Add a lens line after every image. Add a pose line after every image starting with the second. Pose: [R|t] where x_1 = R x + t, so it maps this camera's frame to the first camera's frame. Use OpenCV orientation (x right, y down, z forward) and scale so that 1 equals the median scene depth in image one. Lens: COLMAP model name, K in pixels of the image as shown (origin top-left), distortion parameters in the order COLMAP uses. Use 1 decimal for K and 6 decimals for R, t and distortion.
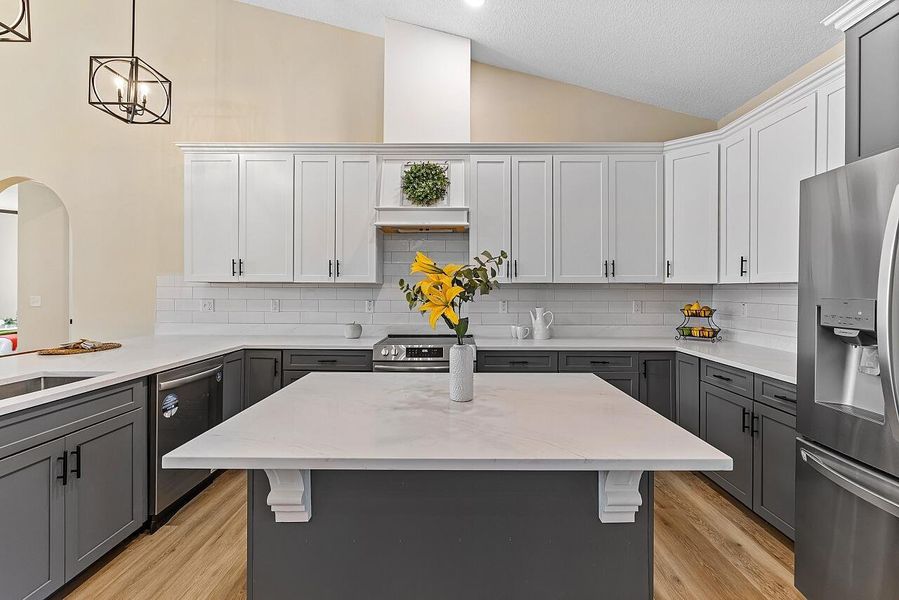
lens RADIAL K [[404.6, 0, 458.0], [0, 404.6, 290.8], [0, 0, 1]] dist [-0.004077, 0.000180]
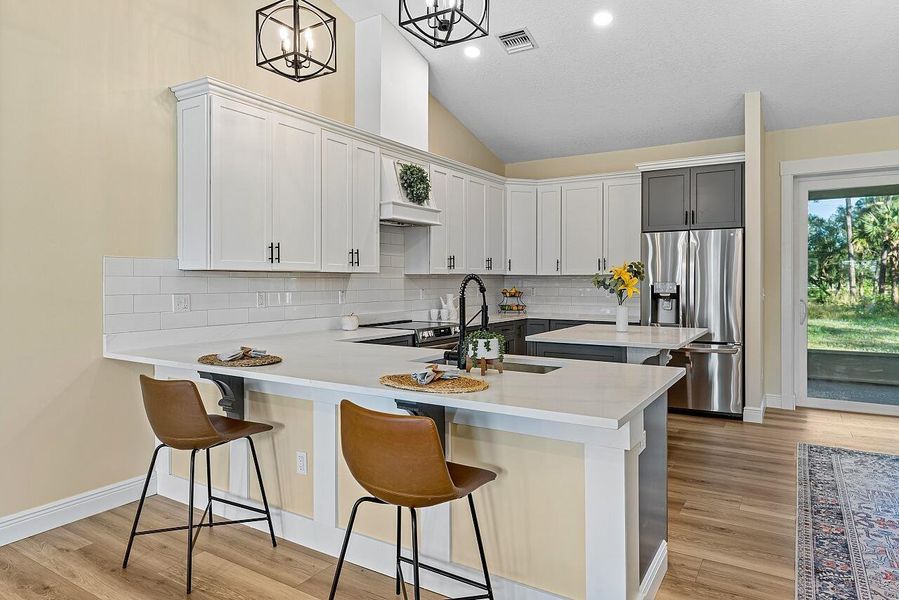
lens RADIAL K [[562.5, 0, 447.5], [0, 562.5, 280.6], [0, 0, 1]] dist [0.000541, 0.001442]
pose [[0.531658, -0.004967, 0.846944, -1.350414], [0.004075, 0.999986, 0.003306, -0.004356], [-0.846949, 0.001694, 0.531671, 0.101807]]
